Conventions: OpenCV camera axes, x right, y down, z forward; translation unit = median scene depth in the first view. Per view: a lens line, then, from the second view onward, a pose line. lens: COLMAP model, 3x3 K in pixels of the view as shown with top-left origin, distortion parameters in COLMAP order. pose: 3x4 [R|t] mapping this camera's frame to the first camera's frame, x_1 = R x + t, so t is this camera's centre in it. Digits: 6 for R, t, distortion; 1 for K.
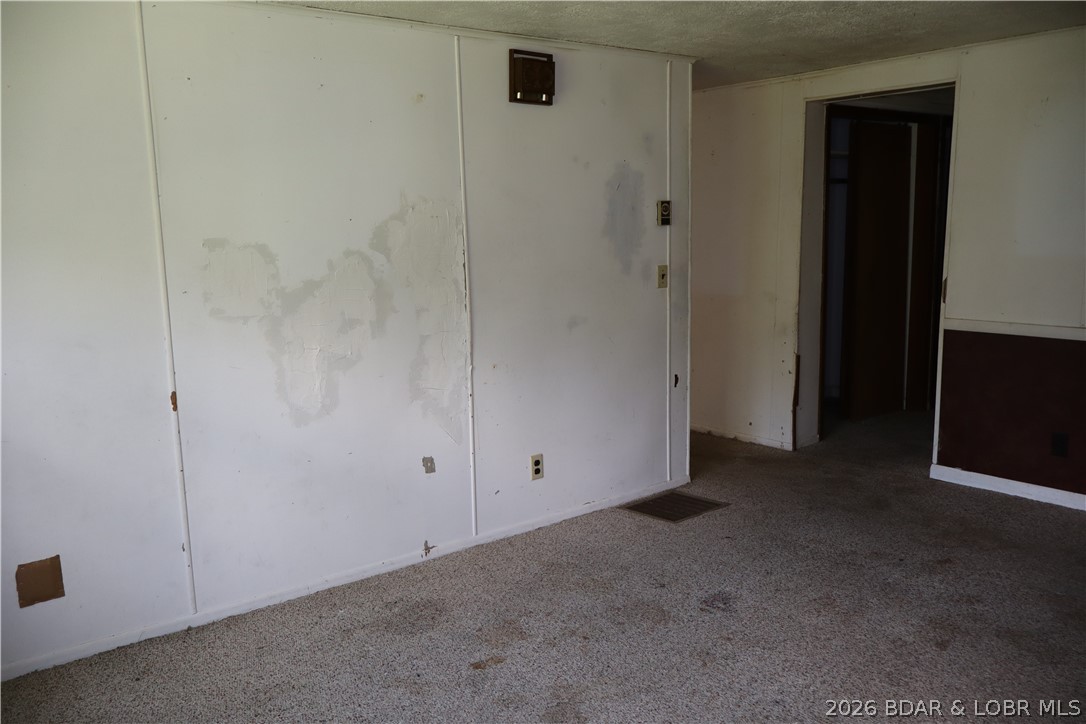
lens RADIAL K [[903.7, 0, 543.0], [0, 903.7, 362.0], [0, 0, 1]] dist [-0.007009, 0.009942]
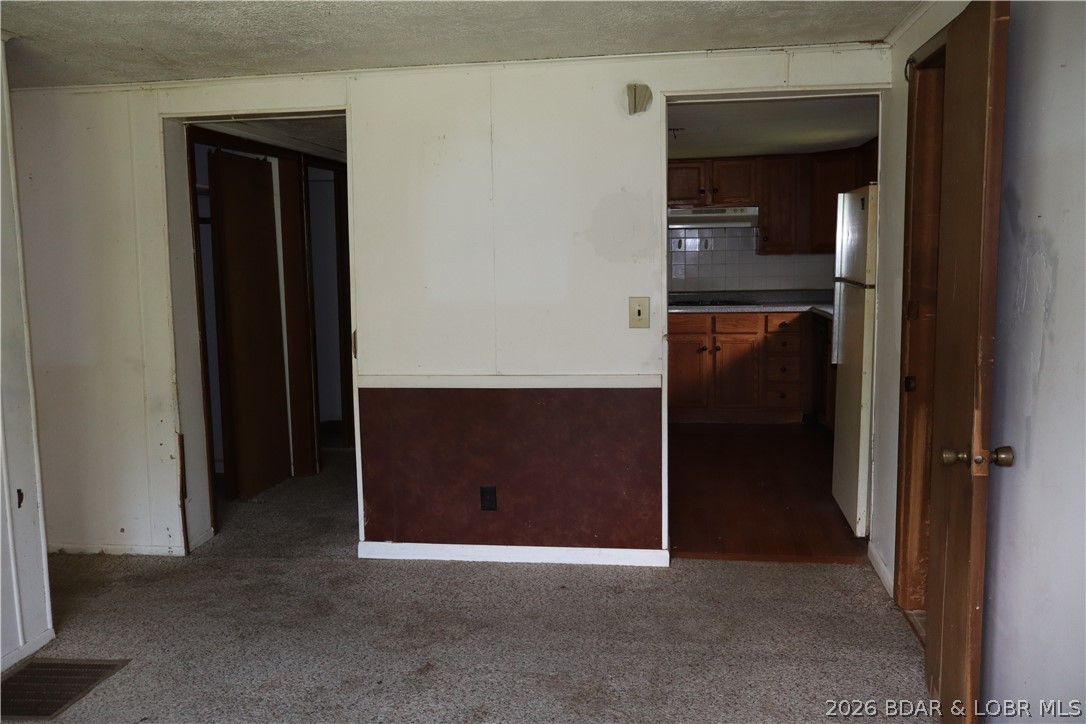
lens RADIAL K [[903.7, 0, 543.0], [0, 903.7, 362.0], [0, 0, 1]] dist [-0.007009, 0.009942]
pose [[0.737448, -0.075554, 0.671165, -0.012032], [0.109686, 0.993929, -0.008630, -0.032511], [-0.666438, 0.079982, 0.741258, 0.214702]]
